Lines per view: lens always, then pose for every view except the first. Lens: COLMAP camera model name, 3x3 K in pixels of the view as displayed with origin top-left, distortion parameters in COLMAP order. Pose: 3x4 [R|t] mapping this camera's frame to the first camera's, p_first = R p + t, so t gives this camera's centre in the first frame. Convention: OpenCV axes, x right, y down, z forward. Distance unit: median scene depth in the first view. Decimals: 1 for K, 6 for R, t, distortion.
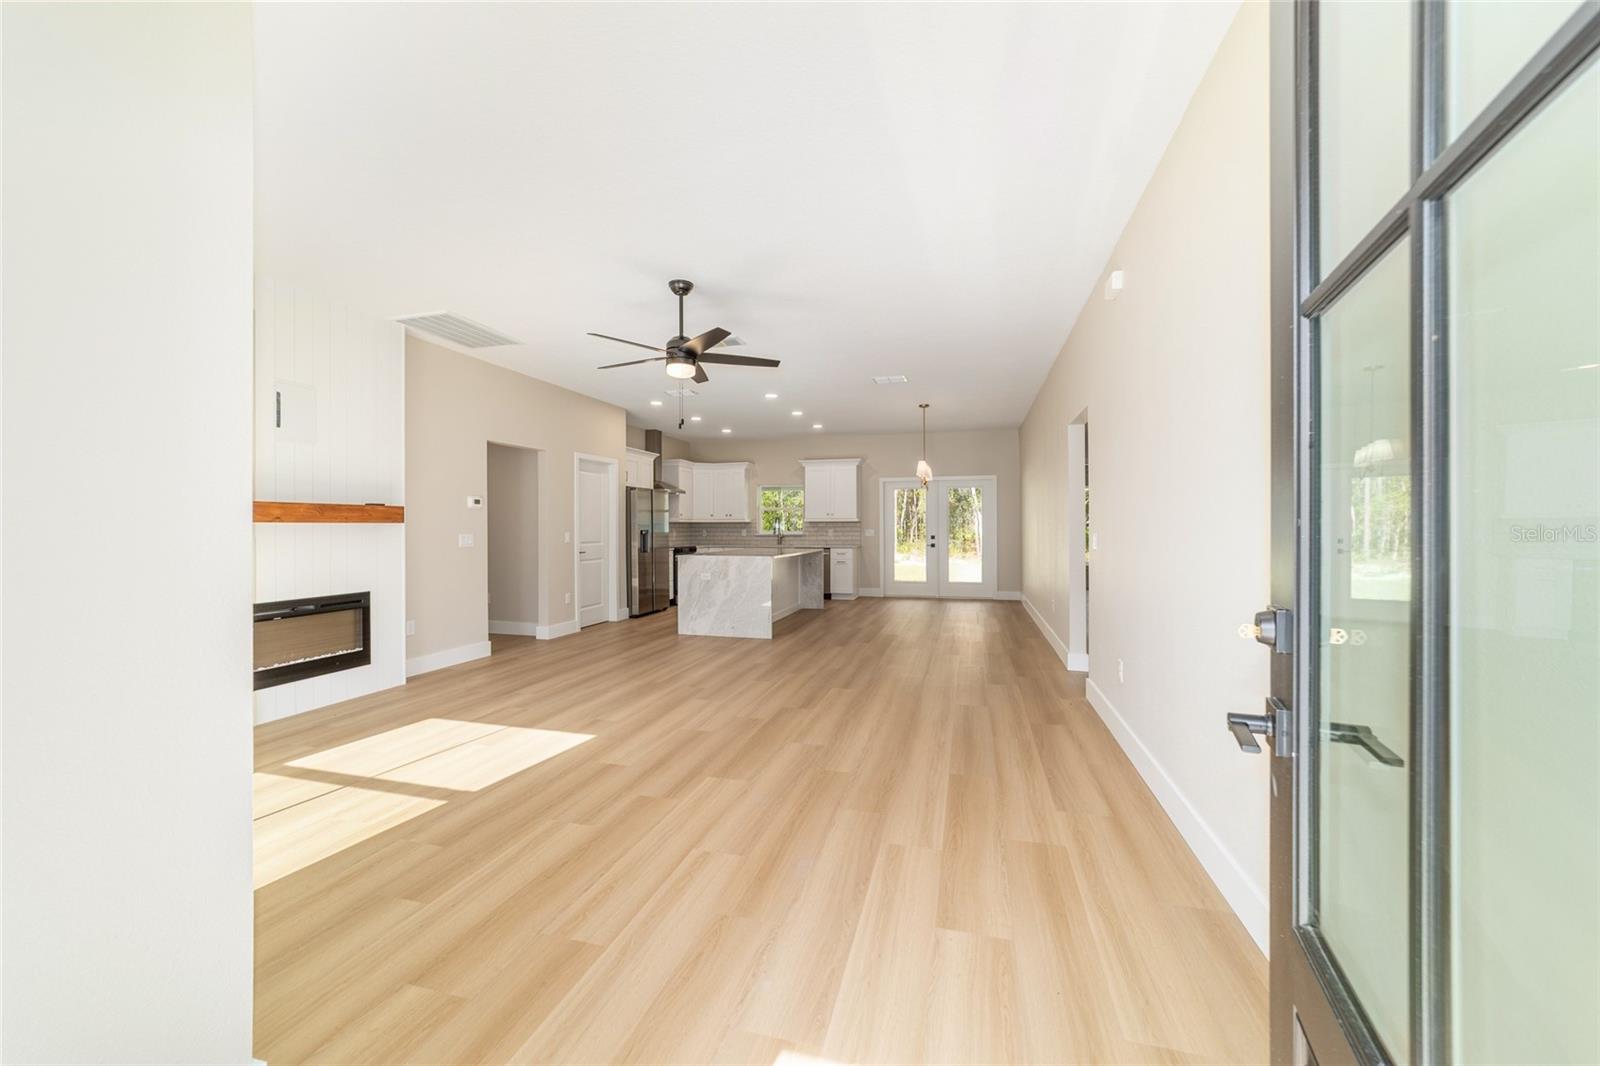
lens RADIAL K [[613.1, 0, 798.4], [0, 613.1, 528.6], [0, 0, 1]] dist [-0.019899, 0.009260]
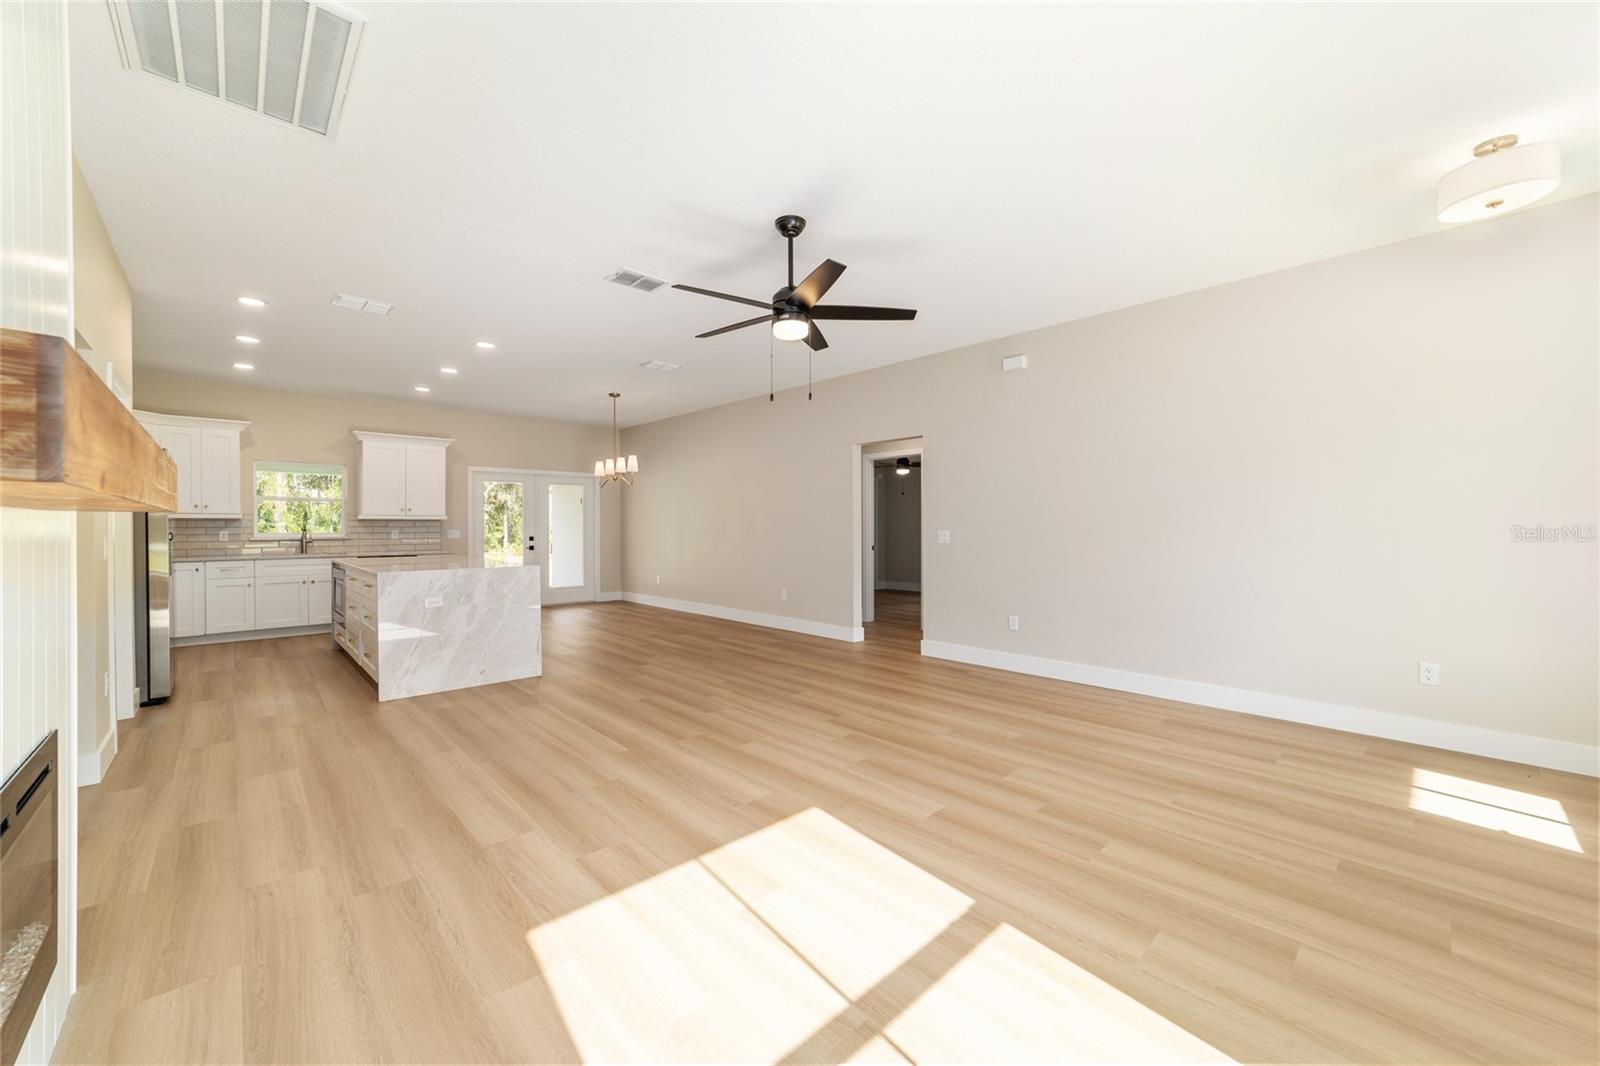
lens RADIAL K [[613.1, 0, 798.4], [0, 613.1, 528.6], [0, 0, 1]] dist [-0.019899, 0.009260]
pose [[0.519472, -0.001131, 0.854487, -0.727042], [0.001758, 0.999998, 0.000255, 0.000527], [-0.854486, 0.001370, 0.519473, 0.479876]]
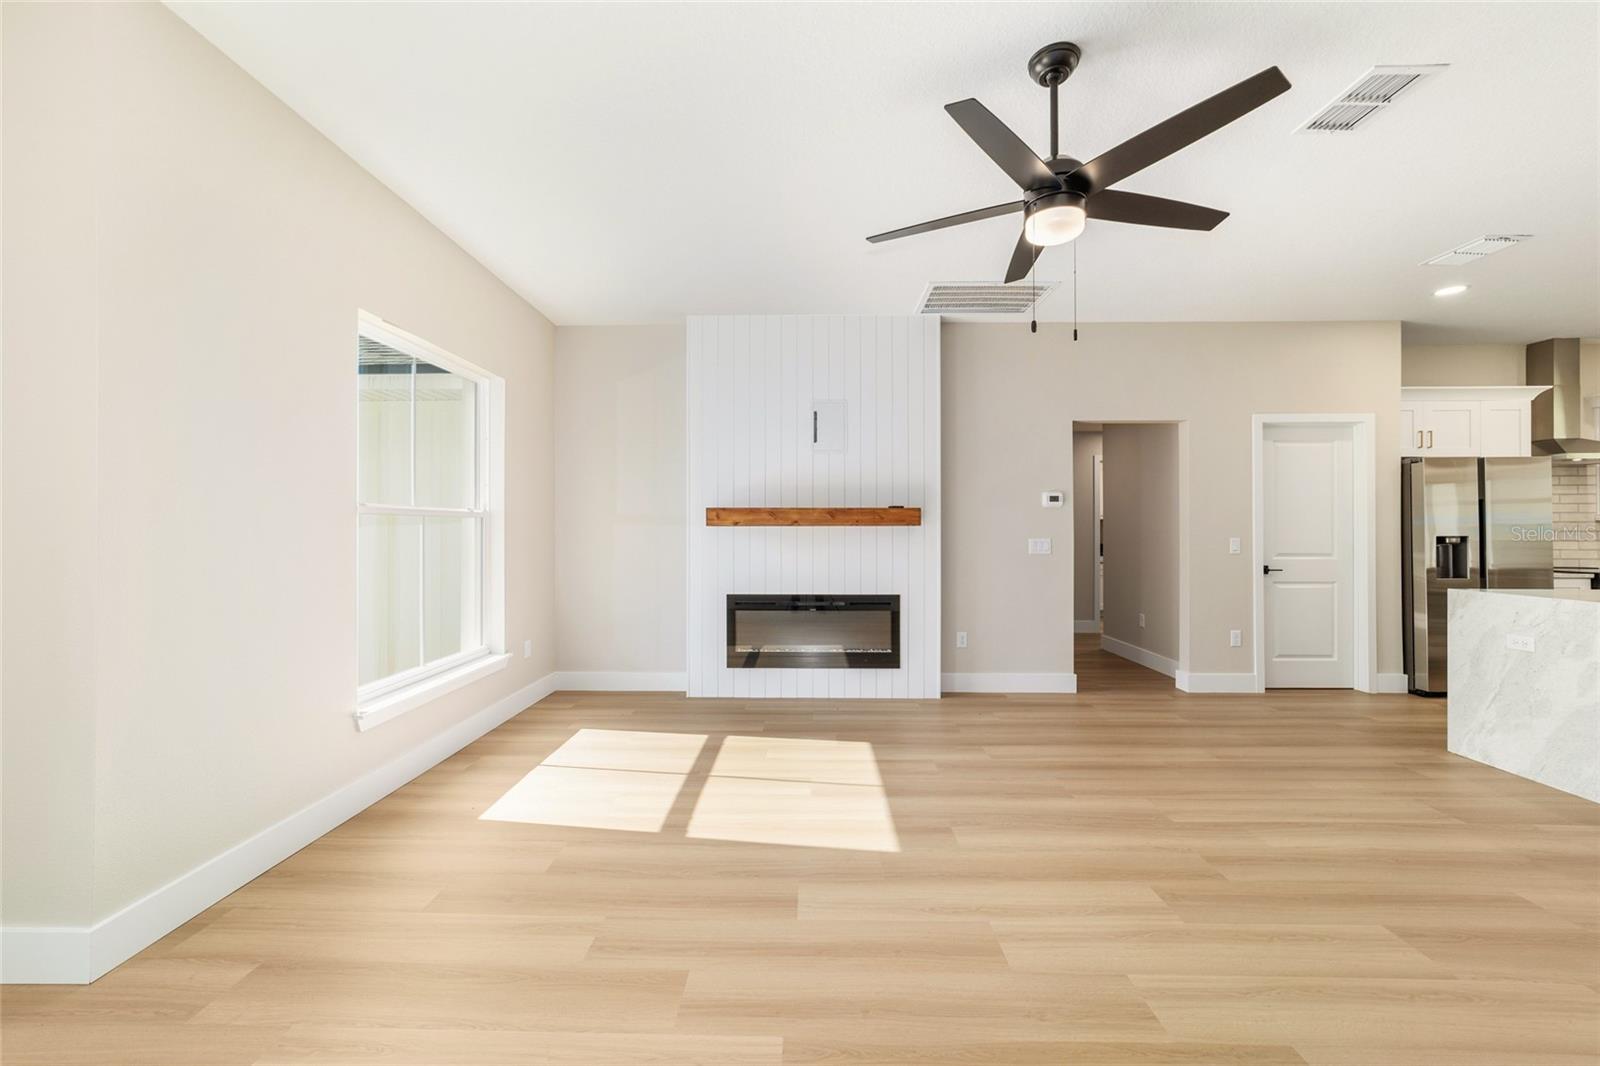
lens RADIAL K [[613.1, 0, 798.4], [0, 613.1, 528.6], [0, 0, 1]] dist [-0.019899, 0.009260]
pose [[0.250578, -0.000069, -0.968096, 0.206961], [-0.002898, 0.999995, -0.000821, -0.003168], [0.968092, 0.003011, 0.250576, 0.554451]]
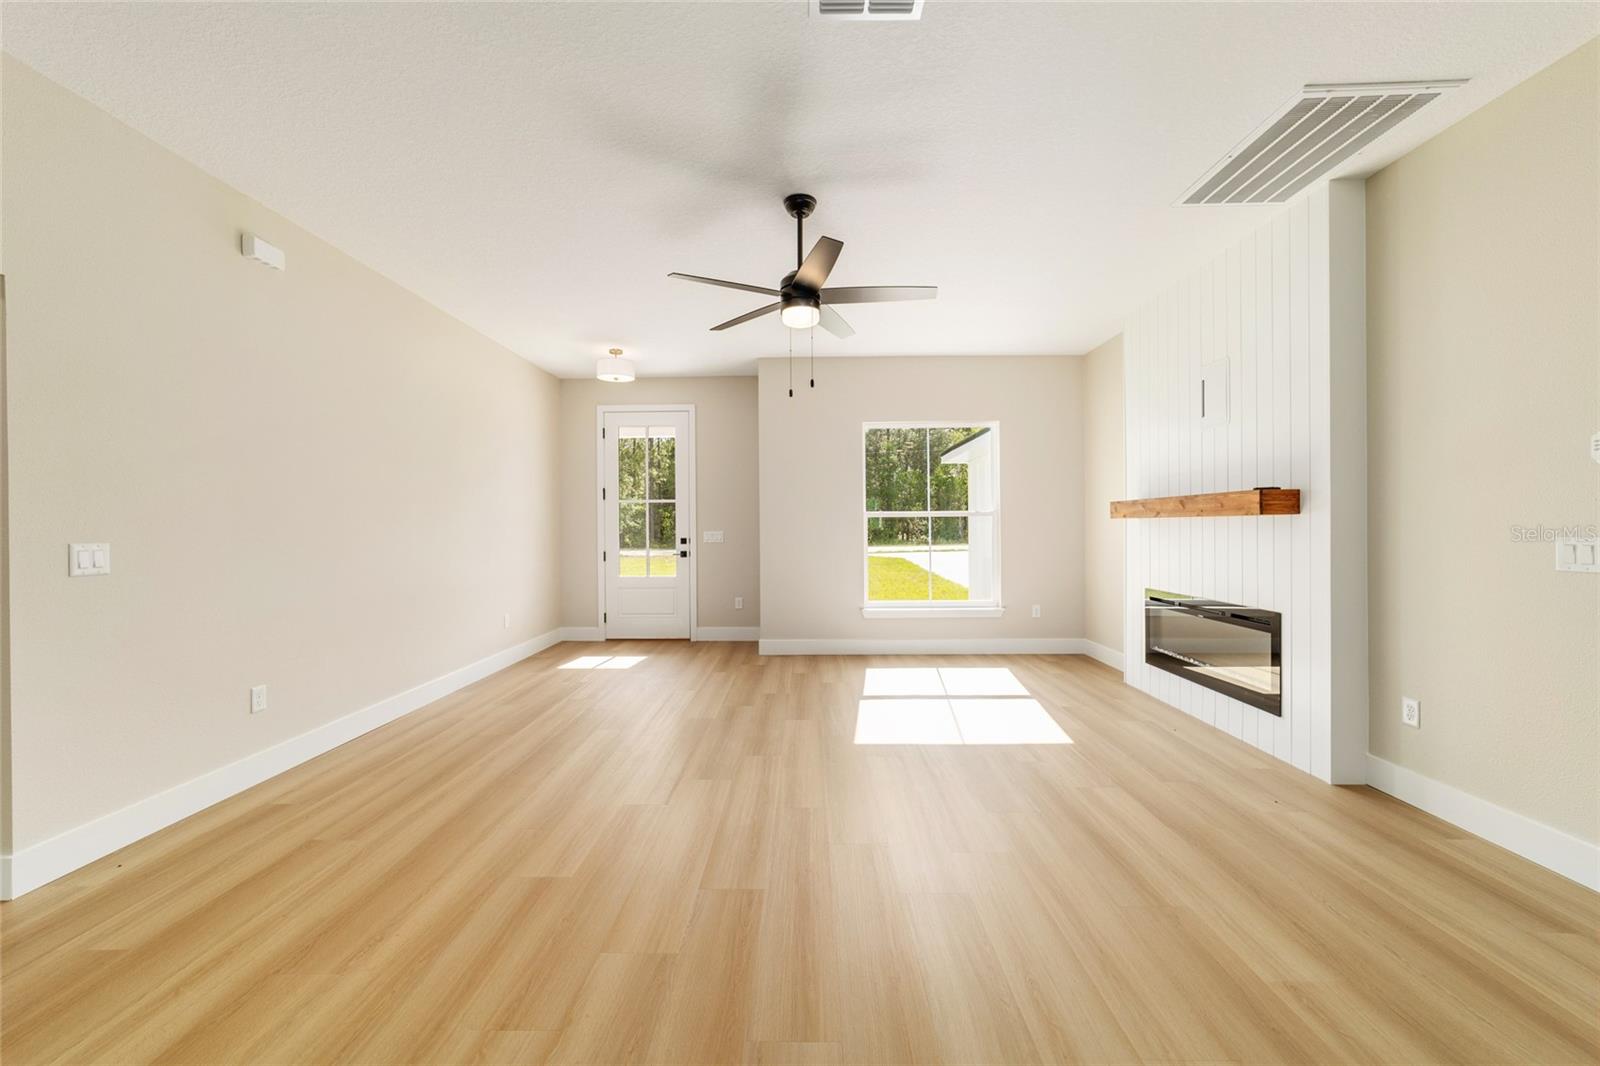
lens RADIAL K [[613.1, 0, 798.4], [0, 613.1, 528.6], [0, 0, 1]] dist [-0.019899, 0.009260]
pose [[-0.967518, 0.012124, -0.252513, 0.003176], [0.010697, 0.999918, 0.007022, -0.003843], [0.252578, 0.004093, -0.967568, 1.440657]]
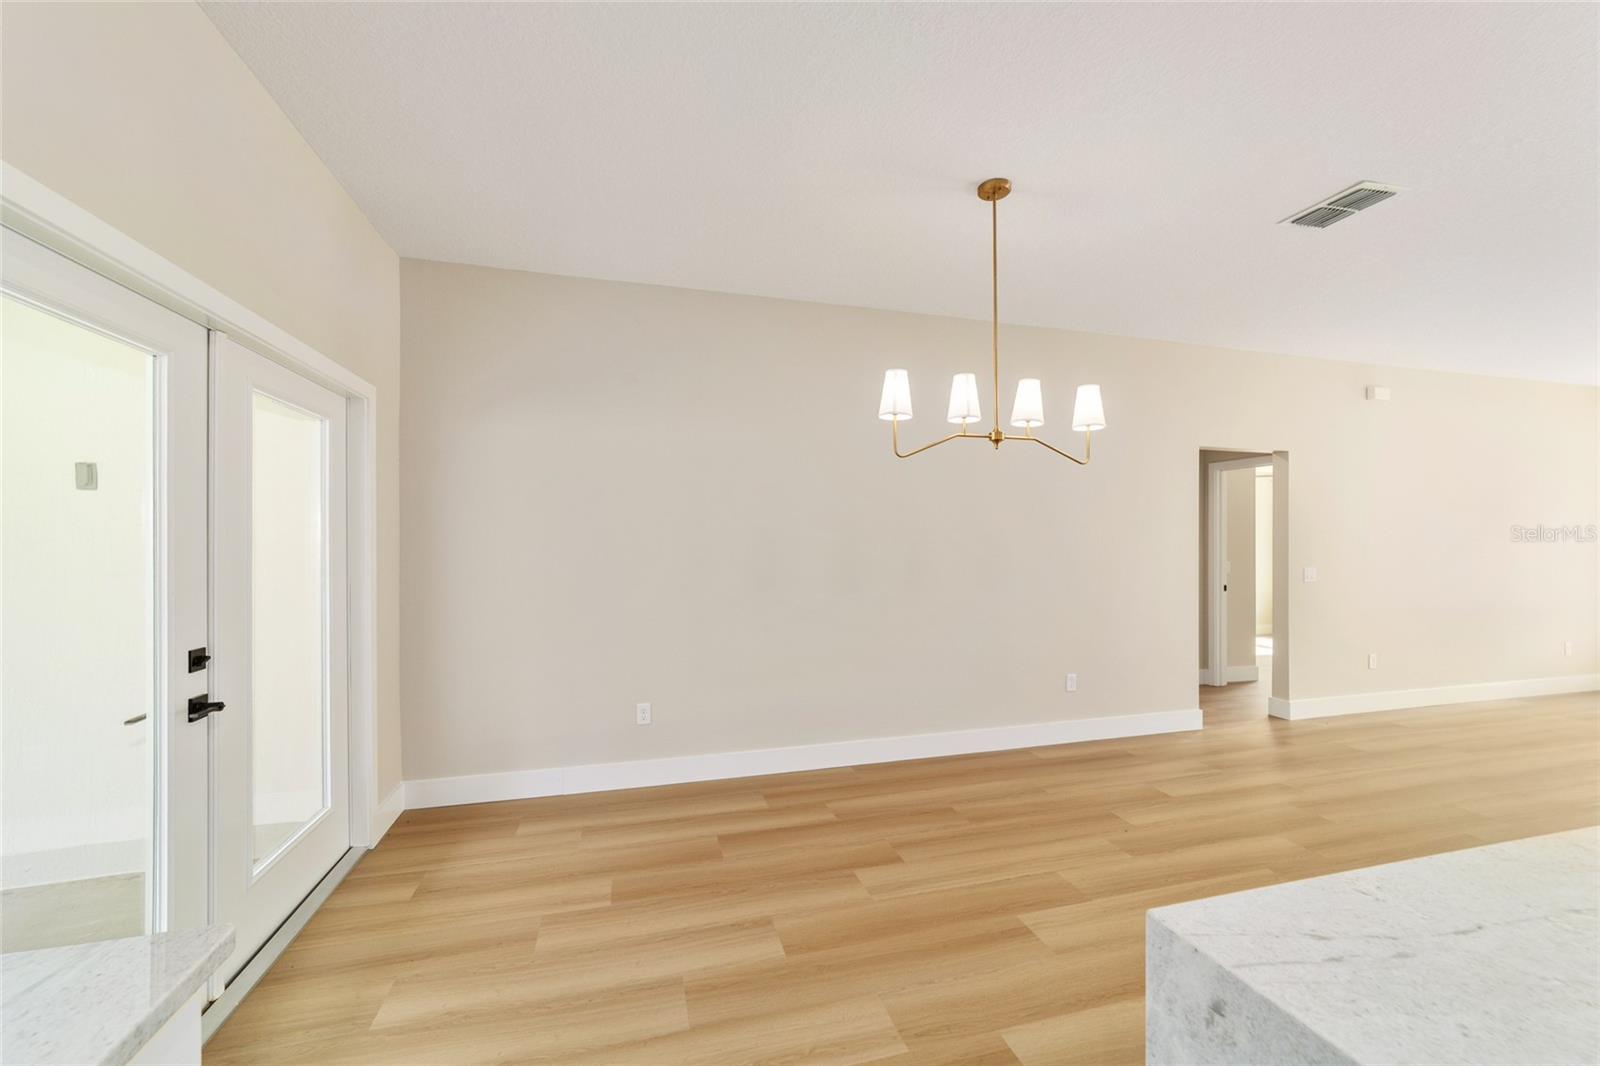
lens RADIAL K [[614.2, 0, 800.1], [0, 614.2, 527.4], [0, 0, 1]] dist [-0.022188, 0.008885]
pose [[-0.505269, 0.011264, 0.862888, -0.018338], [-0.002036, 0.999896, -0.014244, -0.042097], [-0.862960, -0.008954, -0.505194, 2.058953]]
